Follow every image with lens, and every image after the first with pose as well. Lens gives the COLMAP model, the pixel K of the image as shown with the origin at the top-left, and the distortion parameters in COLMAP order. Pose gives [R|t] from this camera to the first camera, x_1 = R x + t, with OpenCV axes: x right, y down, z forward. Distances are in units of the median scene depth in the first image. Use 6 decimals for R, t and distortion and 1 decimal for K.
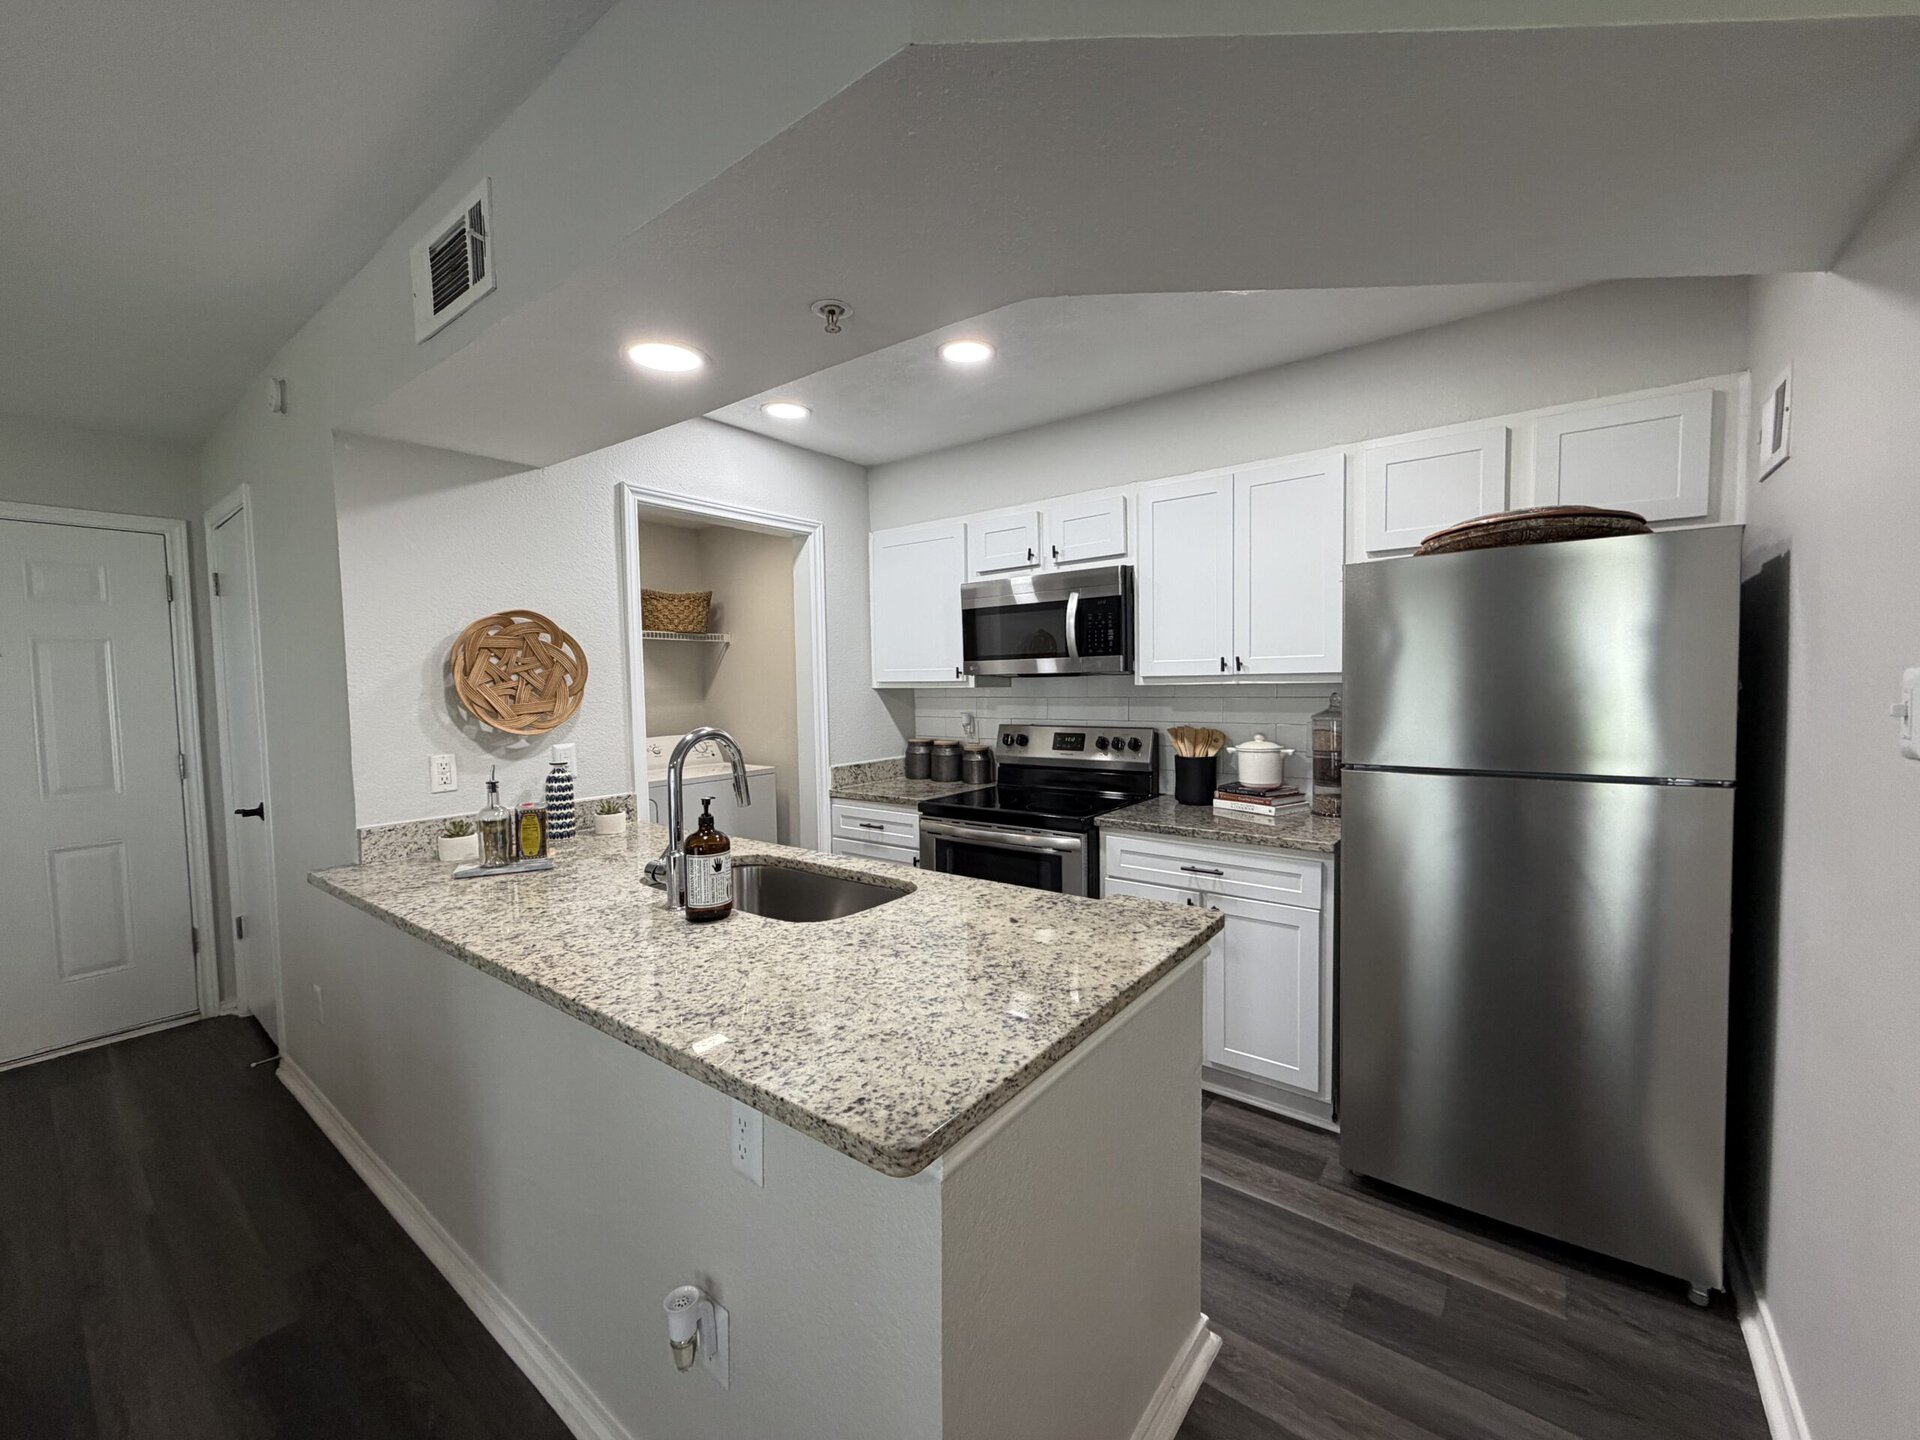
lens RADIAL K [[763.9, 0, 962.1], [0, 763.9, 719.8], [0, 0, 1]] dist [-0.000418, 0.000595]
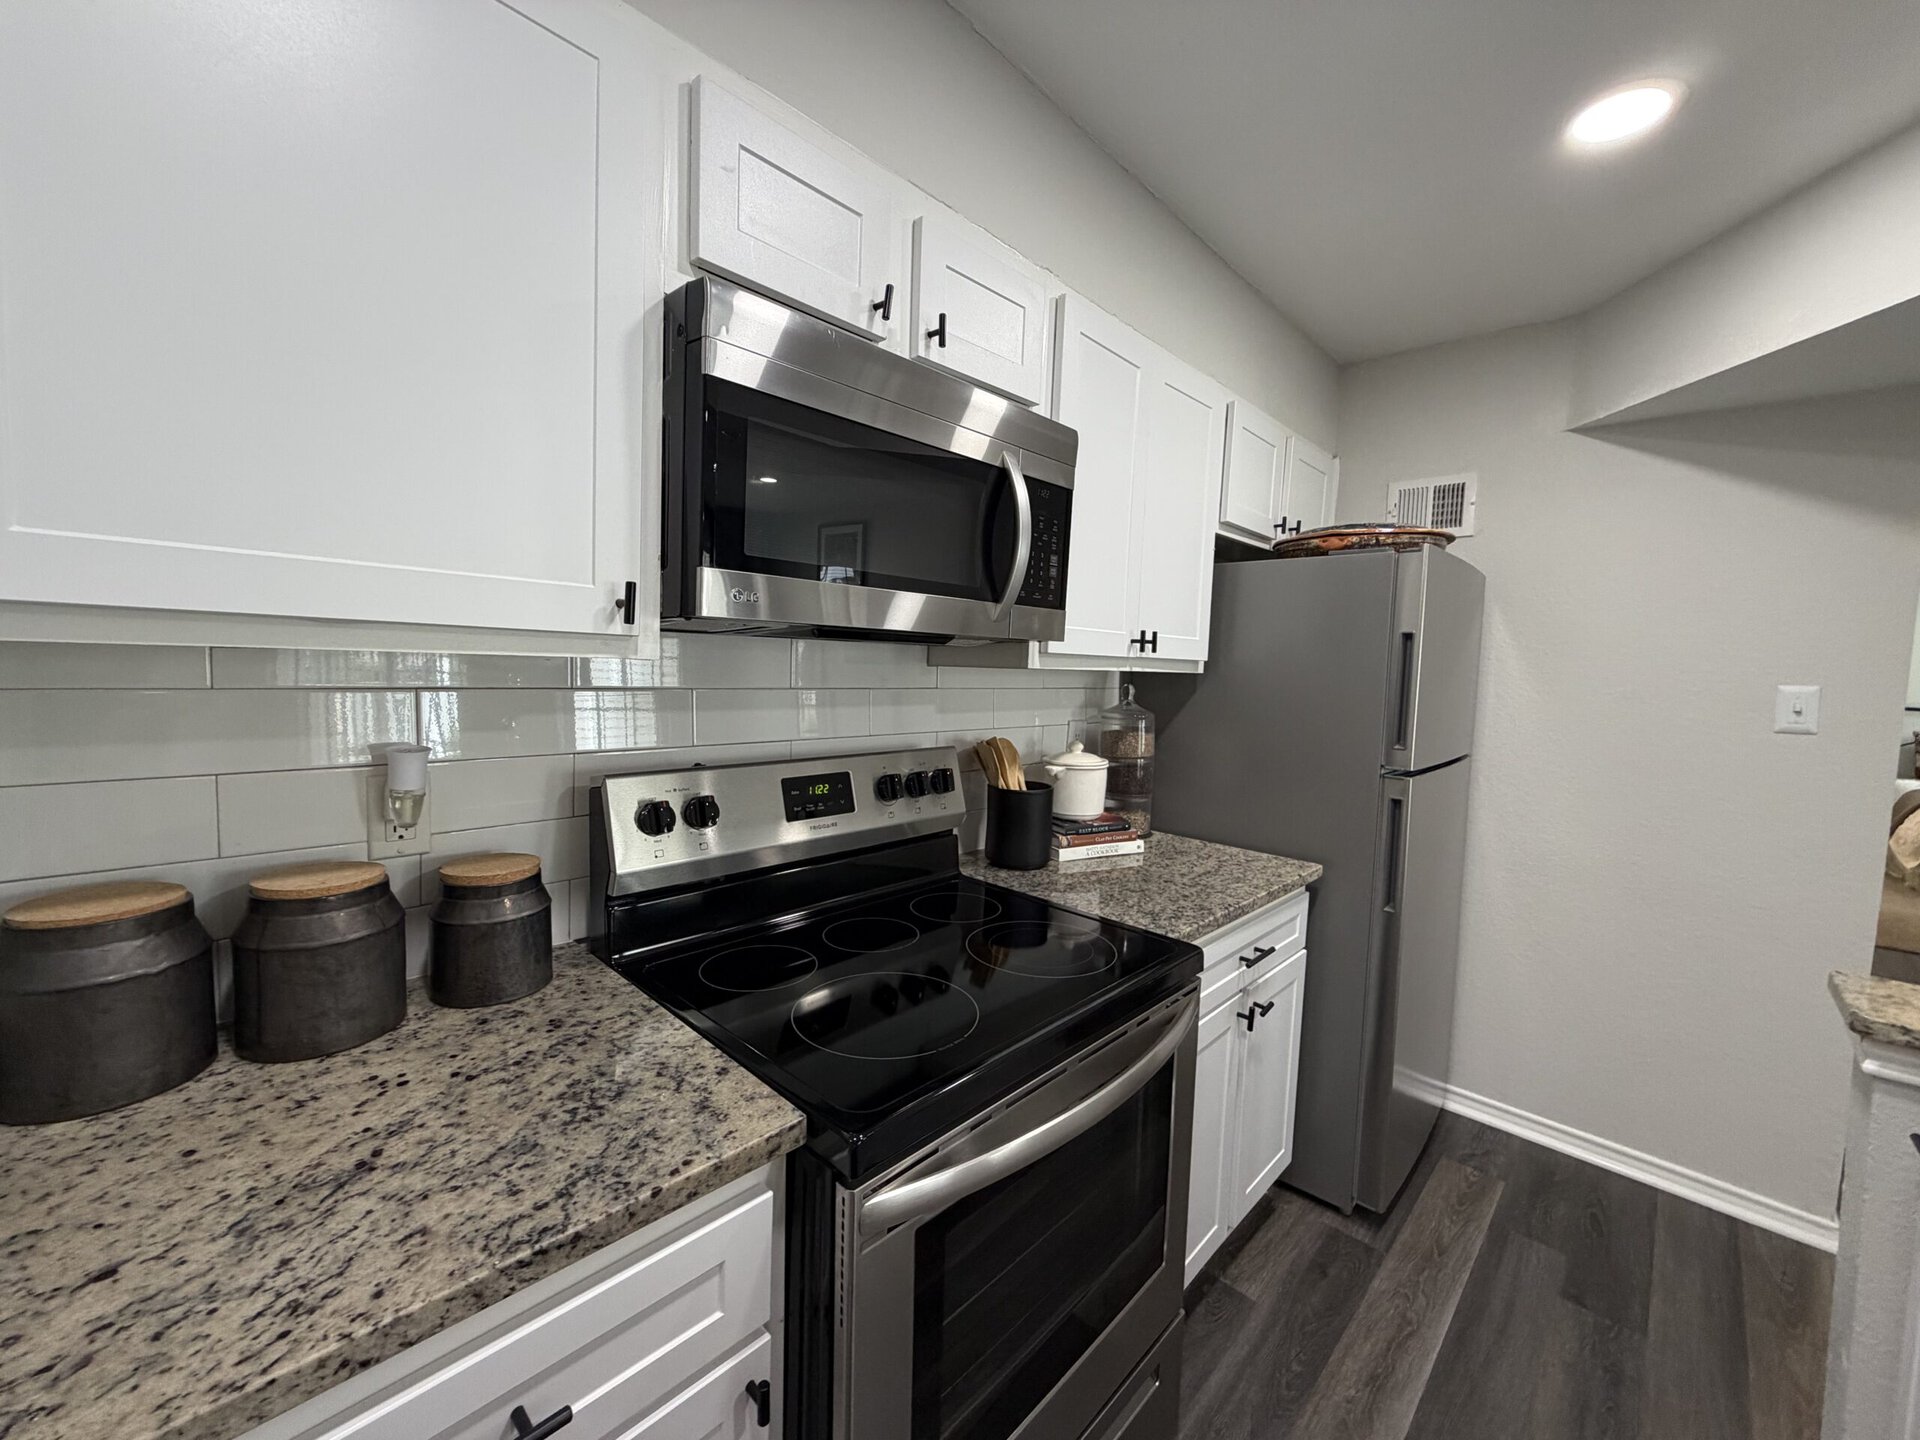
lens RADIAL K [[763.9, 0, 959.6], [0, 763.9, 718.3], [0, 0, 1]] dist [-0.000418, 0.000595]
pose [[0.108499, -0.037041, 0.993406, -0.314353], [0.027660, 0.999031, 0.034229, -0.030448], [-0.993712, 0.023763, 0.109418, 1.010602]]
